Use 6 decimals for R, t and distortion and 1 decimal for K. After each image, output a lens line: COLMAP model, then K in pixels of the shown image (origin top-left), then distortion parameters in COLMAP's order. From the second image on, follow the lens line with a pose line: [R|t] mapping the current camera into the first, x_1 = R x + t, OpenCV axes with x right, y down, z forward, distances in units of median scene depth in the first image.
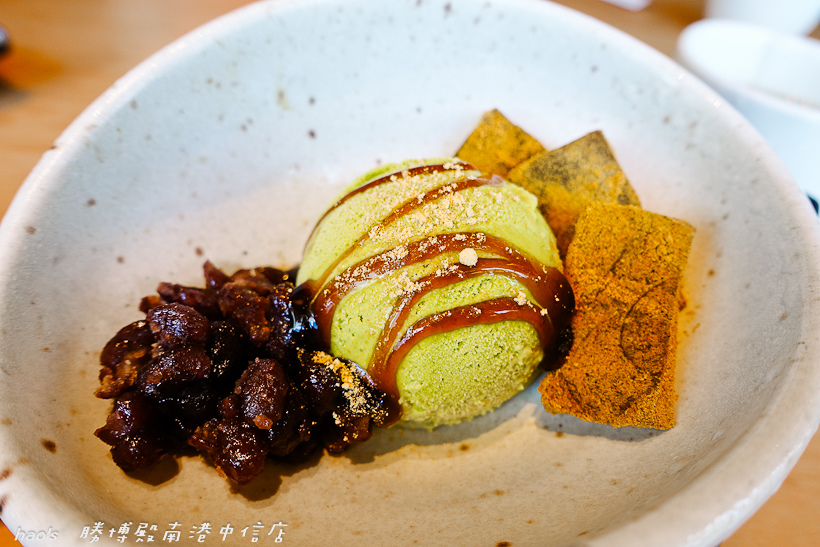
lens RADIAL K [[530.6, 0, 410.0], [0, 530.6, 273.5], [0, 0, 1]] dist [-0.000814, 0.000446]
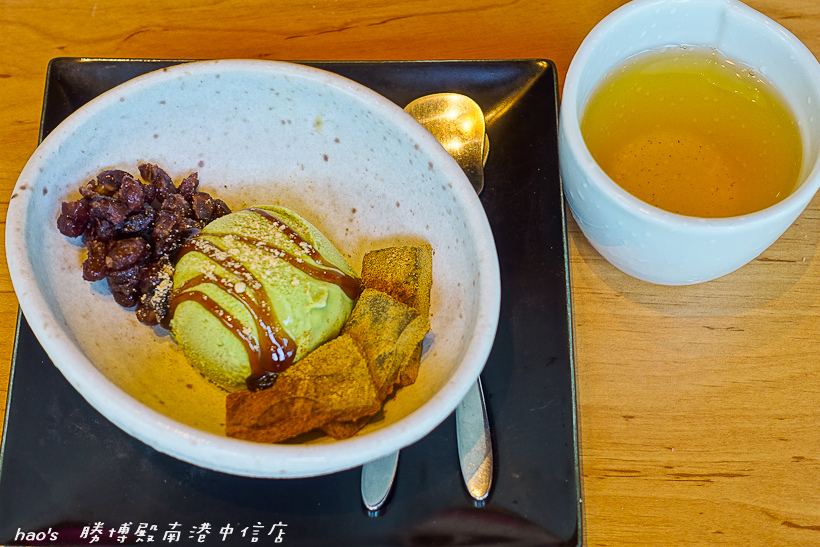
lens RADIAL K [[1474.7, 0, 410.0], [0, 1474.7, 273.5], [0, 0, 1]] dist [-0.015059, -0.069623]
pose [[0.555919, 0.719669, -0.415969, 2.145210], [-0.695791, 0.676669, 0.240819, -1.441003], [0.454783, 0.155552, 0.876913, -2.618986]]
